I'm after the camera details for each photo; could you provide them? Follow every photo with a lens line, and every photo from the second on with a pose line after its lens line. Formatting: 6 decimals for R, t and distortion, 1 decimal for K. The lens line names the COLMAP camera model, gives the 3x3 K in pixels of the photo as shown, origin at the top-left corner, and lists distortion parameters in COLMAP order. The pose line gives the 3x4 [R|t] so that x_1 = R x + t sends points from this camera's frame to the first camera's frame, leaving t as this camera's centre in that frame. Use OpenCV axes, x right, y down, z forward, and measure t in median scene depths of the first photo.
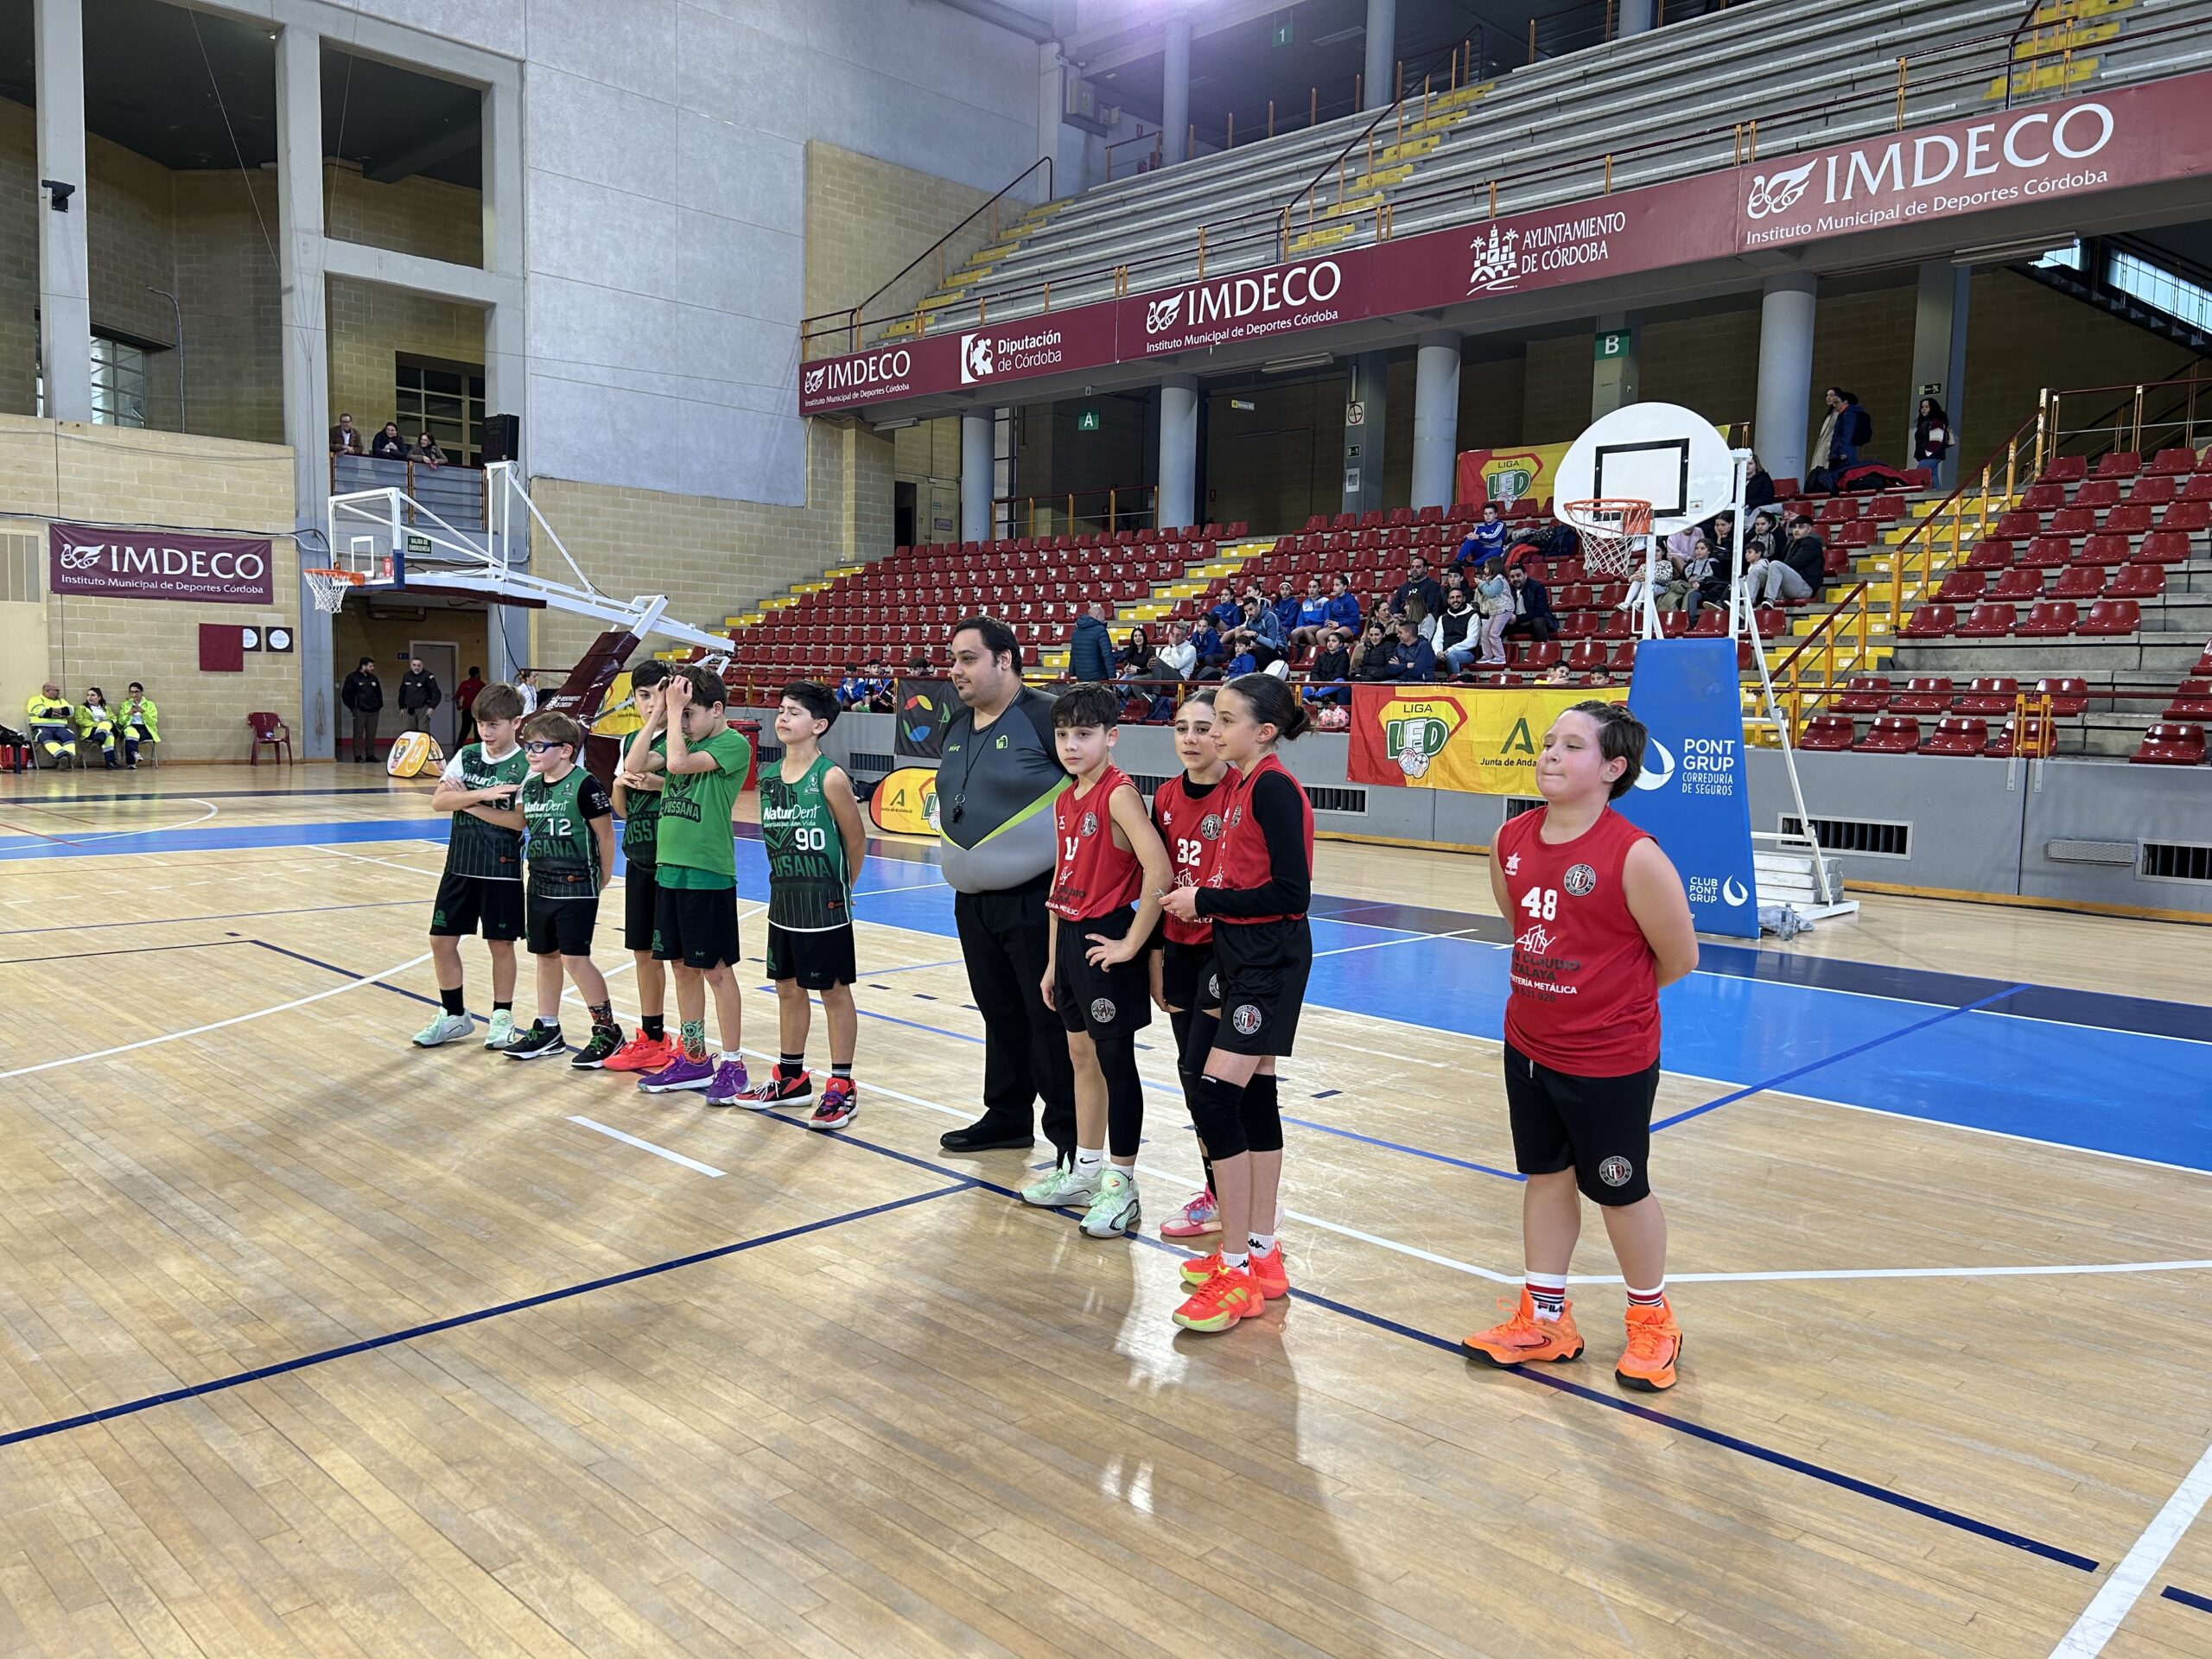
lens RADIAL K [[1648.2, 0, 1106.0], [0, 1648.2, 829.5], [0, 0, 1]] dist [0.054184, -0.059872]
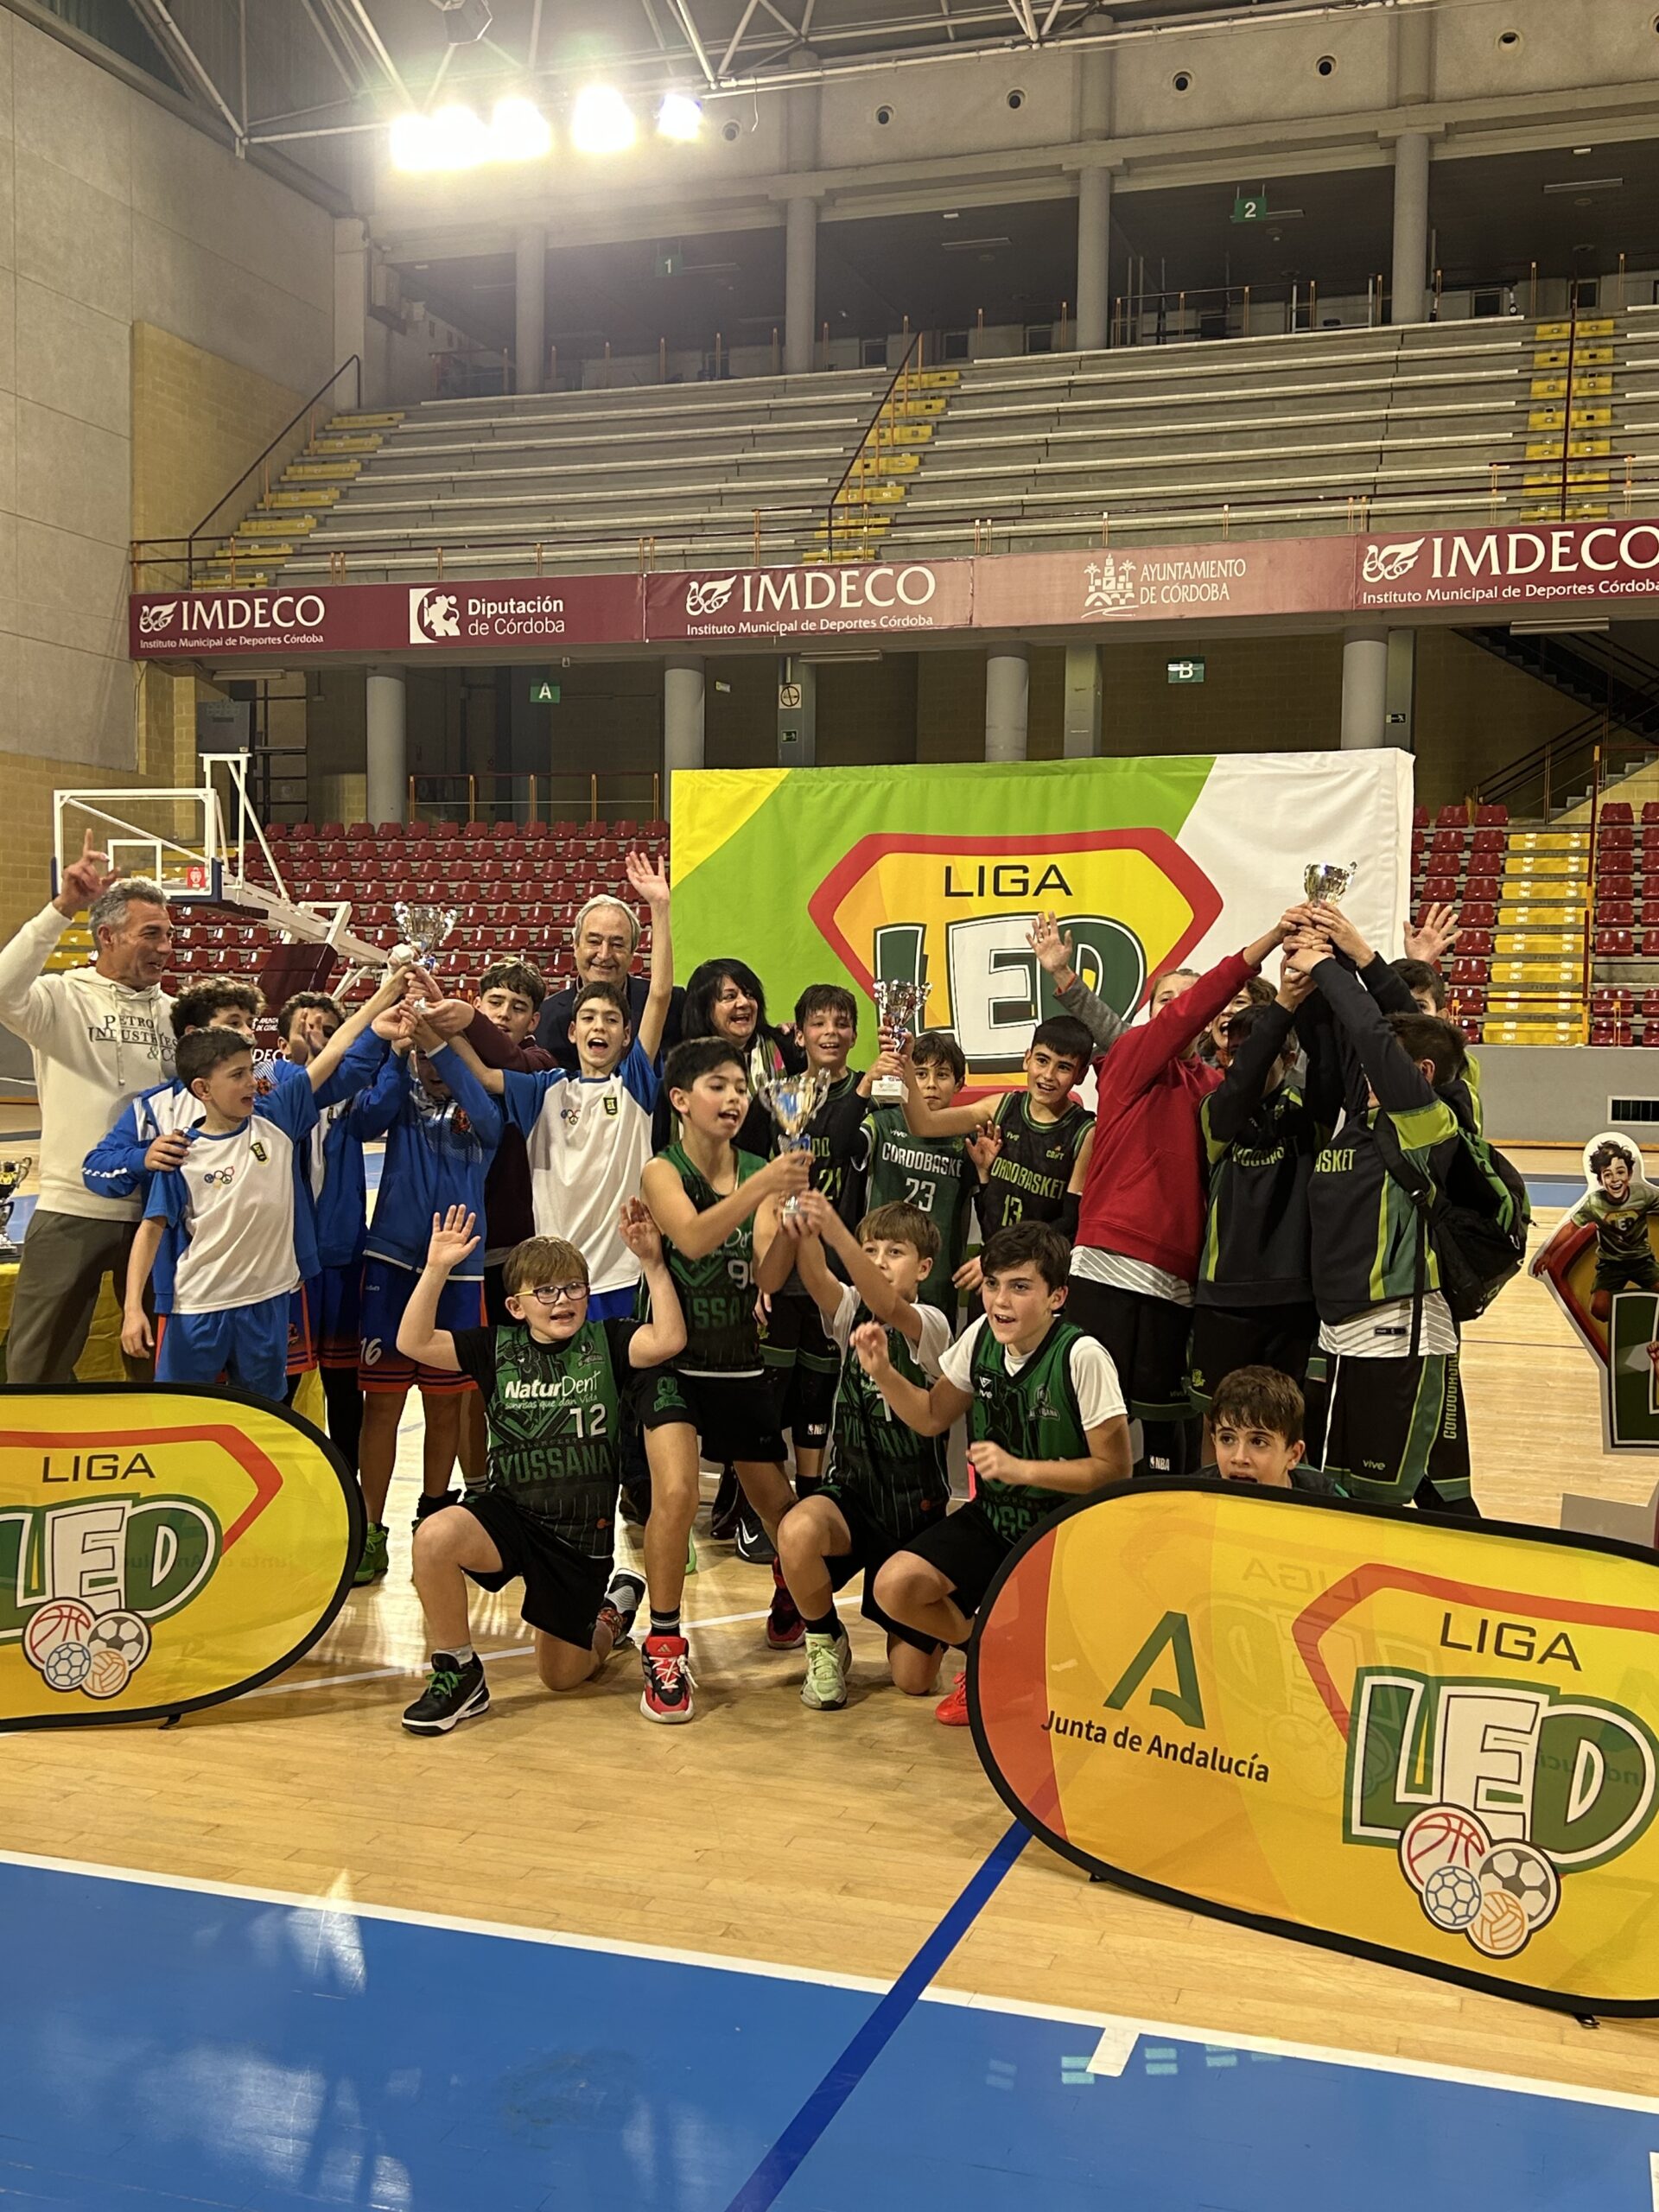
lens RADIAL K [[2241.6, 0, 829.5], [0, 2241.6, 1106.0], [0, 0, 1]] dist [0.151755, -0.366443]
pose [[0.891796, -0.036361, 0.450975, -0.499874], [0.047673, 0.998768, -0.013744, -0.004459], [-0.449919, 0.033756, 0.892431, -0.157068]]
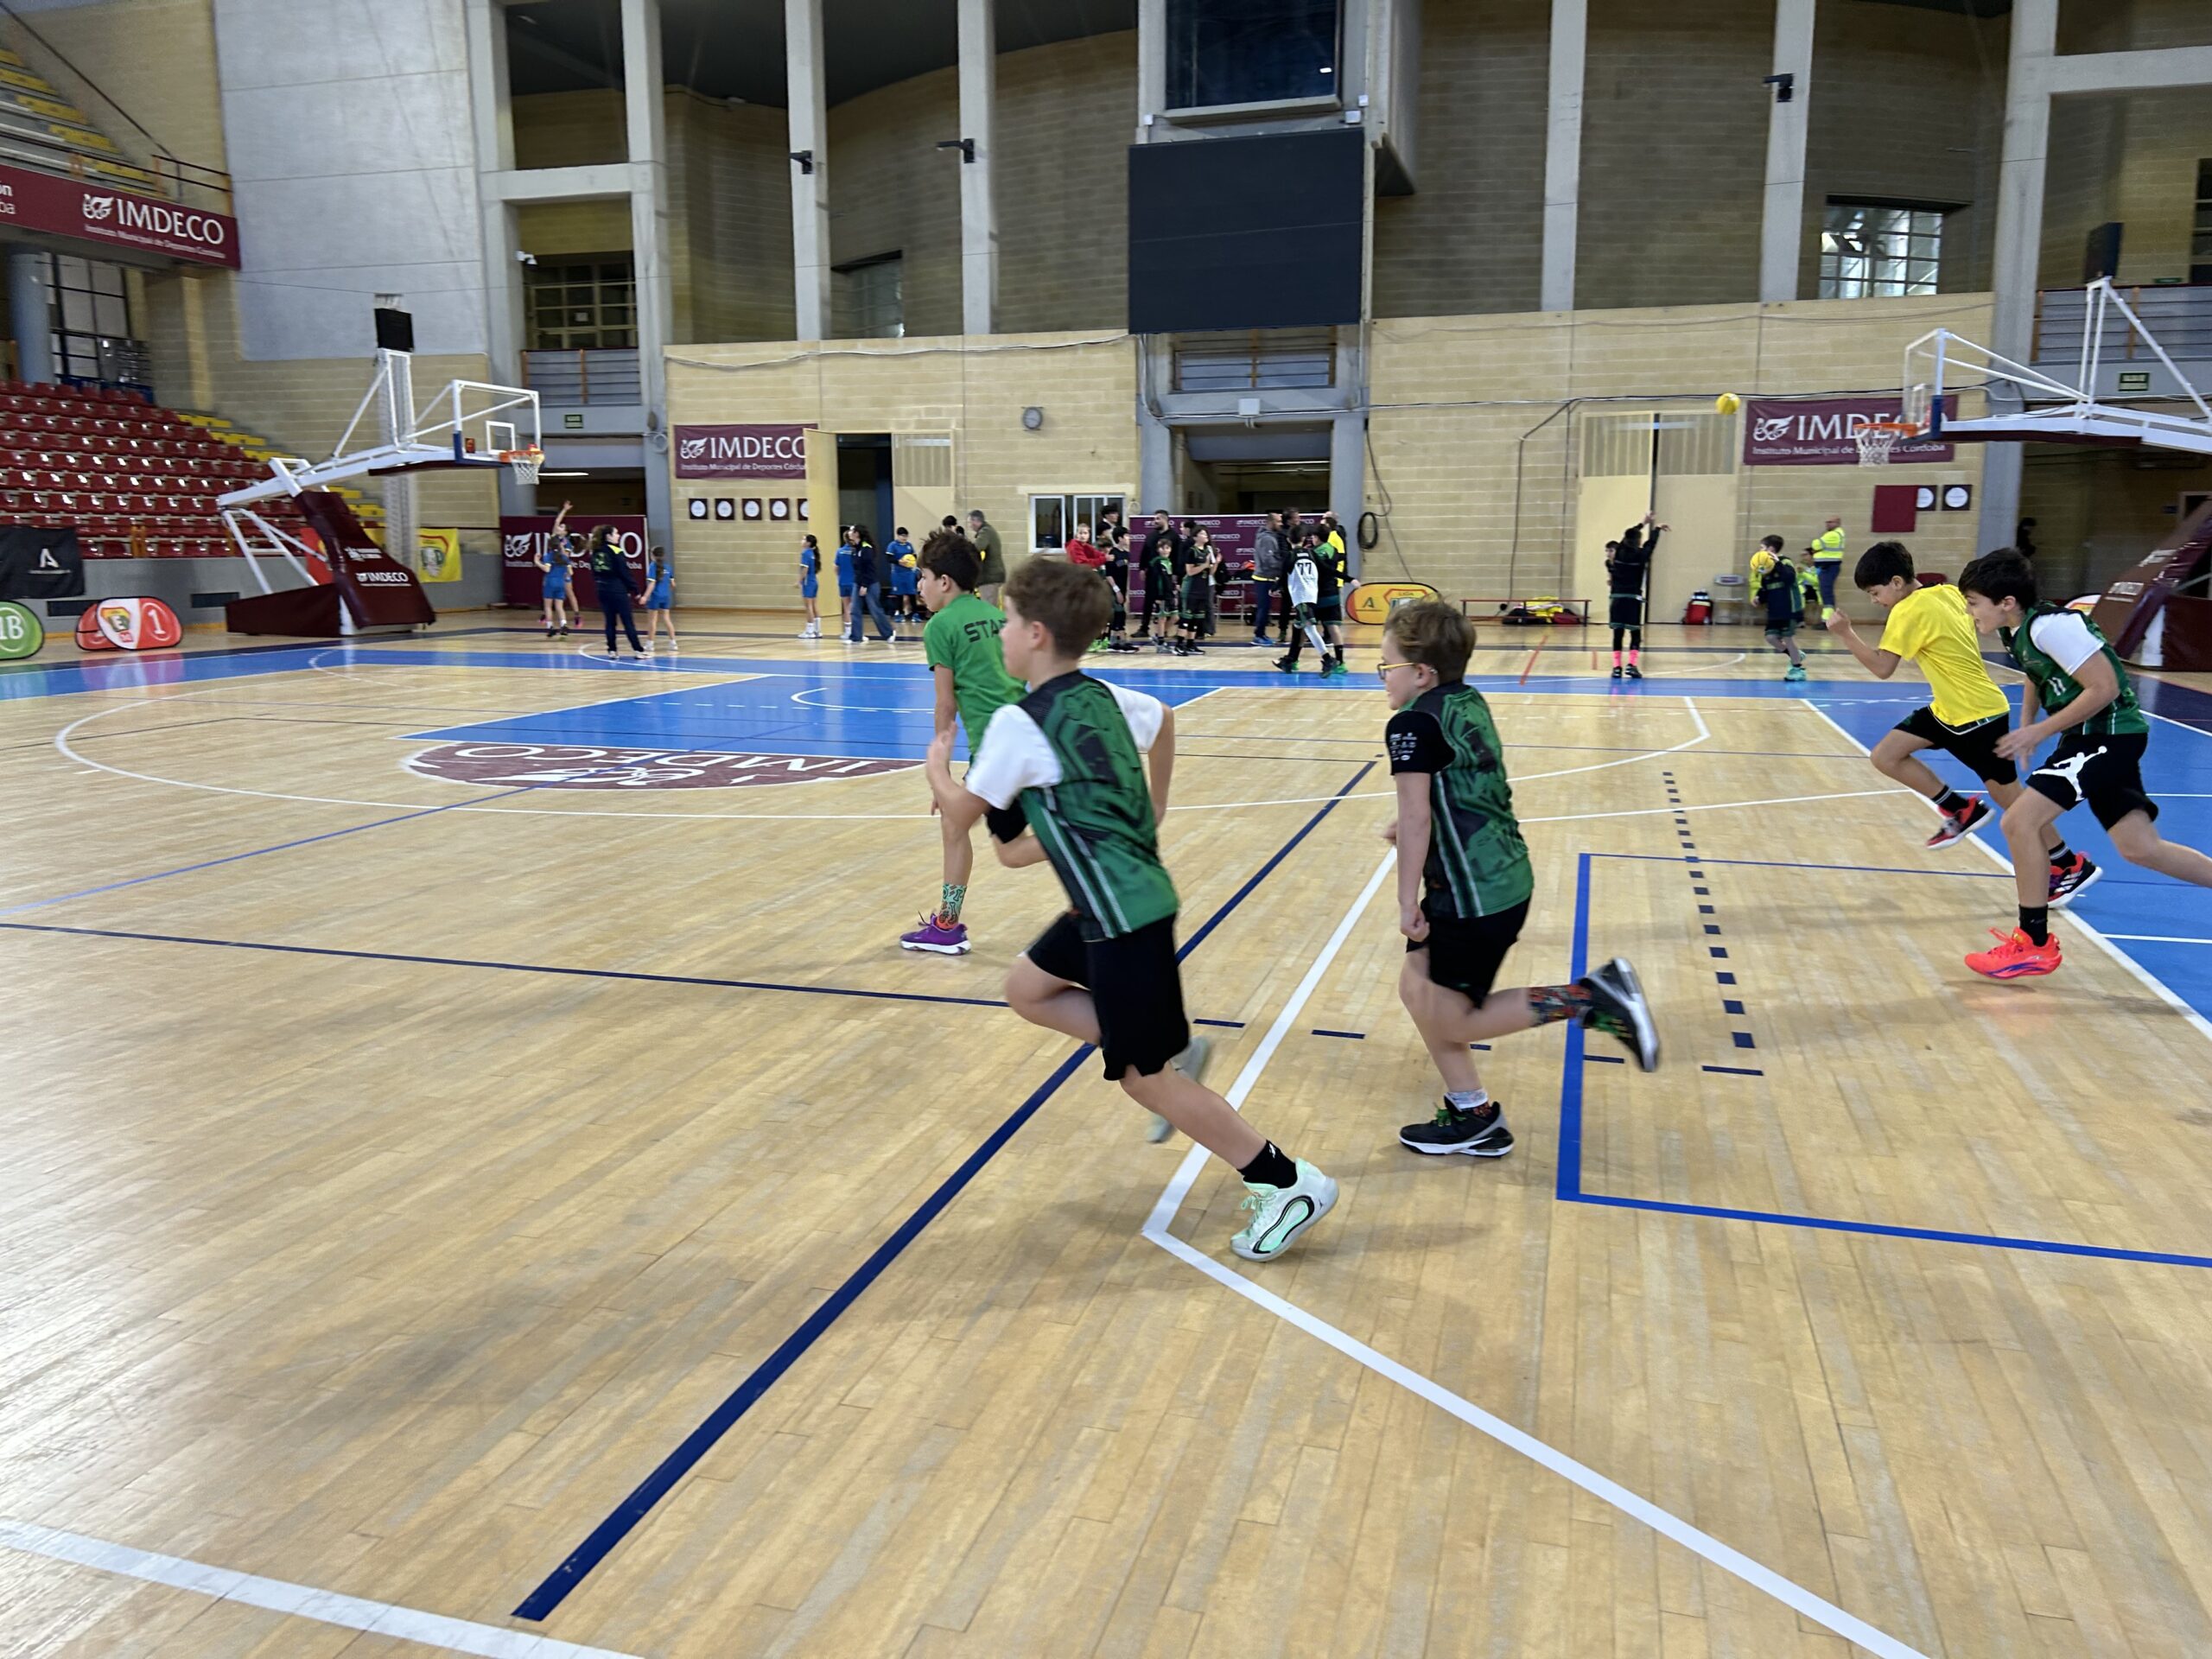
lens RADIAL K [[1667.1, 0, 1092.9], [0, 1667.1, 787.9], [0, 0, 1]] dist [0.061037, -0.067169]
pose [[0.467273, 0.109590, -0.877295, 0.153845], [-0.063526, 0.993885, 0.090318, -0.002884], [0.881828, 0.013528, 0.471378, 0.097244]]
